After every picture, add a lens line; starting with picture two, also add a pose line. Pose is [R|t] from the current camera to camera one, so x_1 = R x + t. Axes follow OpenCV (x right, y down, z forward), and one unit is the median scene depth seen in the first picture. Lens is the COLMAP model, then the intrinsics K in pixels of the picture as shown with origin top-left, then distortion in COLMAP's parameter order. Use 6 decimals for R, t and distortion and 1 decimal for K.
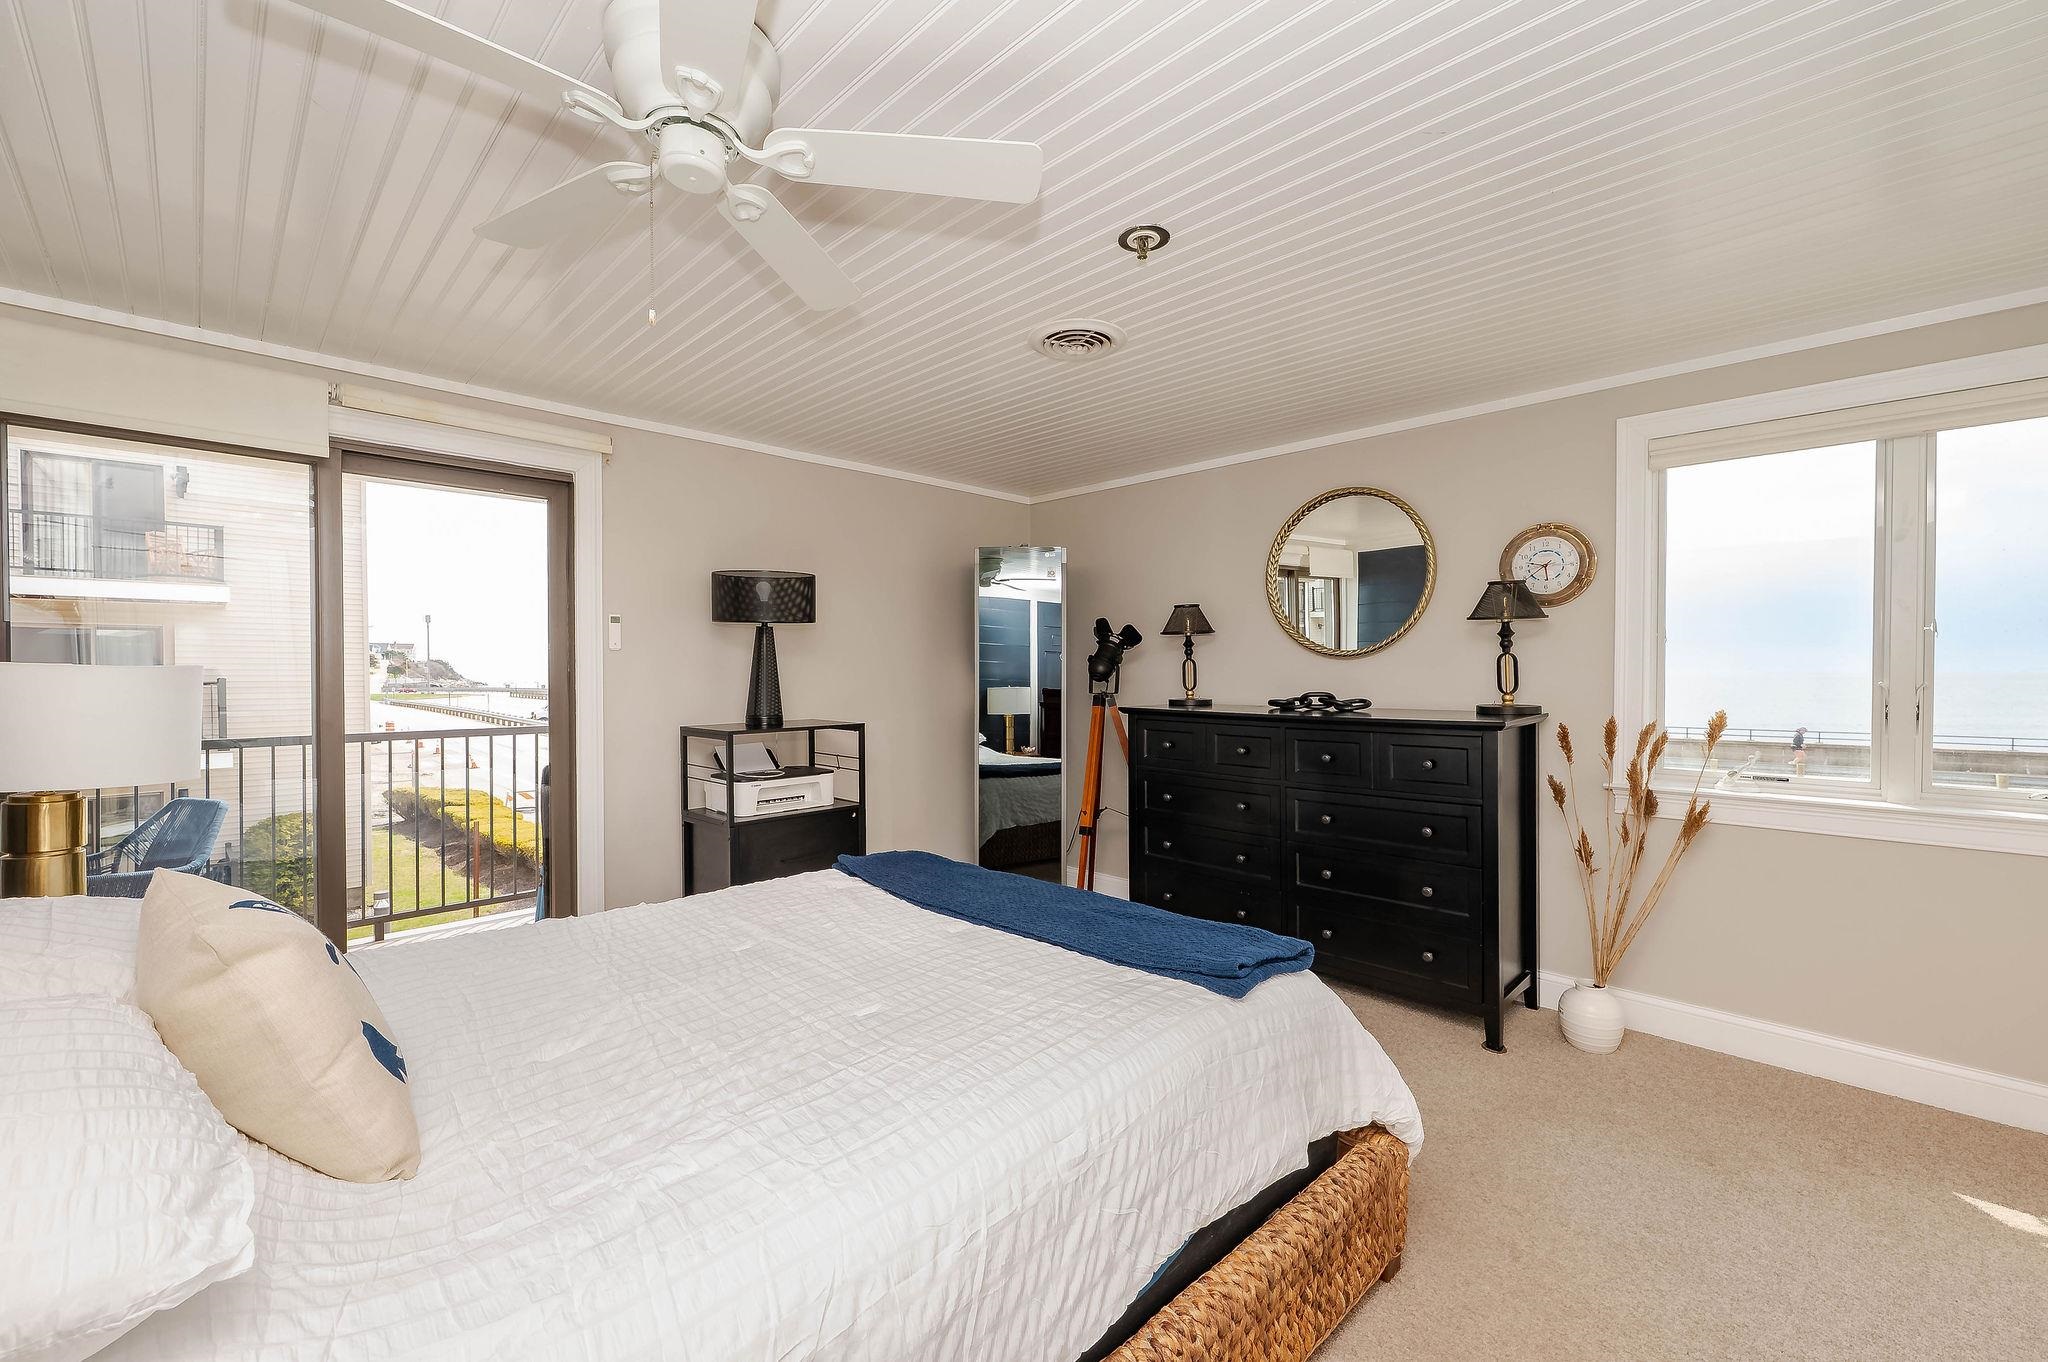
lens RADIAL K [[851.5, 0, 1024.0], [0, 851.5, 681.0], [0, 0, 1]] dist [-0.000590, -0.000084]
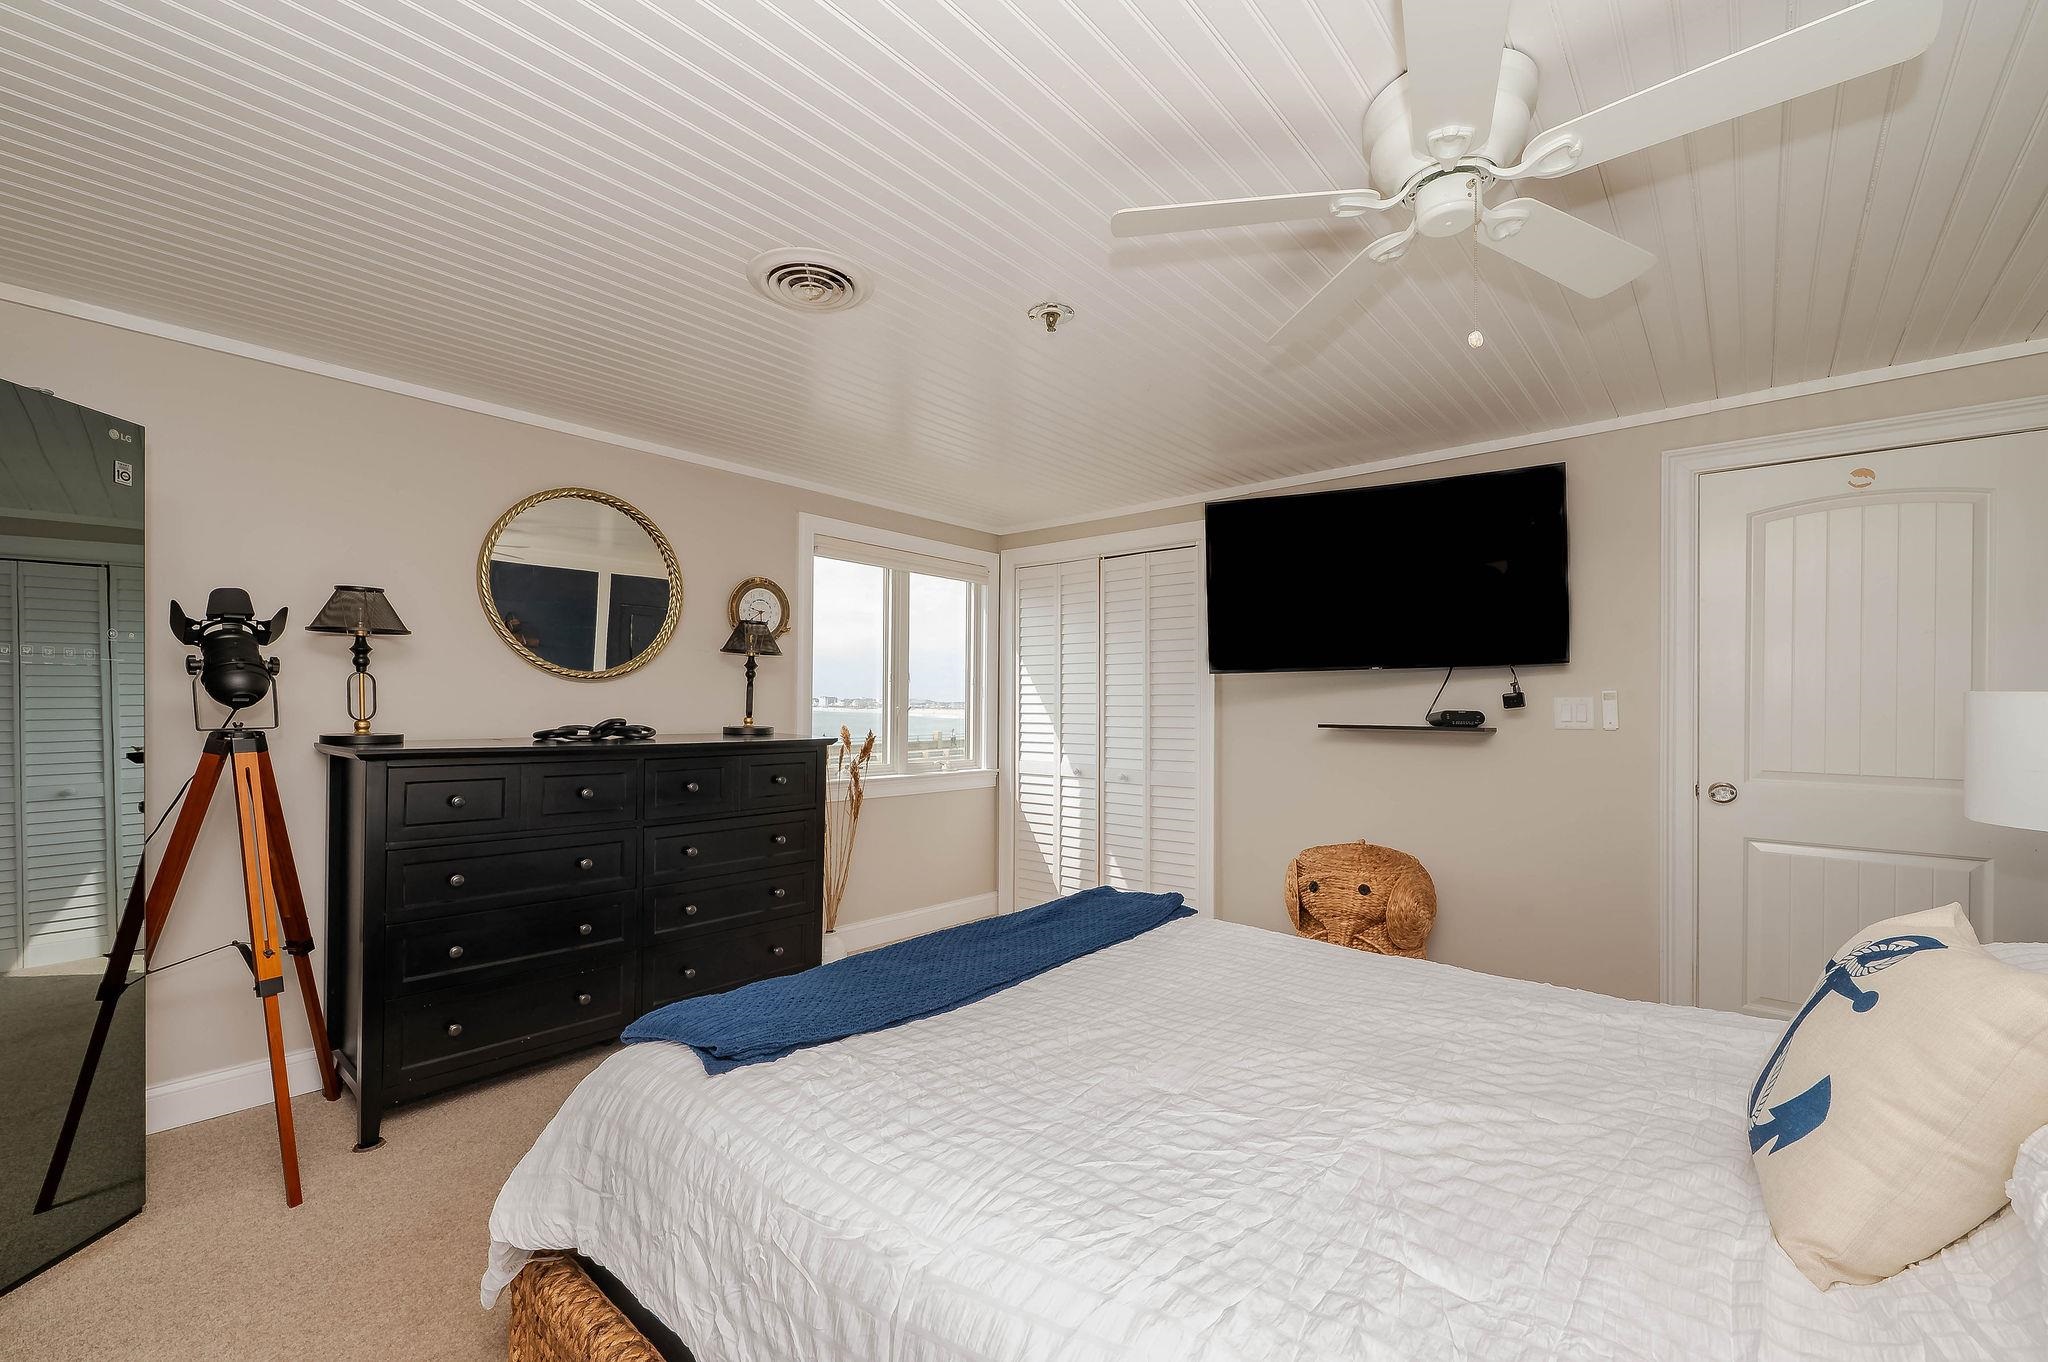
lens RADIAL K [[832.3, 0, 1033.6], [0, 832.3, 699.7], [0, 0, 1]] dist [0.000005, 0.000095]
pose [[-0.083004, 0.006447, 0.996528, -0.563322], [-0.002540, 0.999974, -0.006681, -0.002381], [-0.996546, -0.003085, -0.082986, 0.647091]]
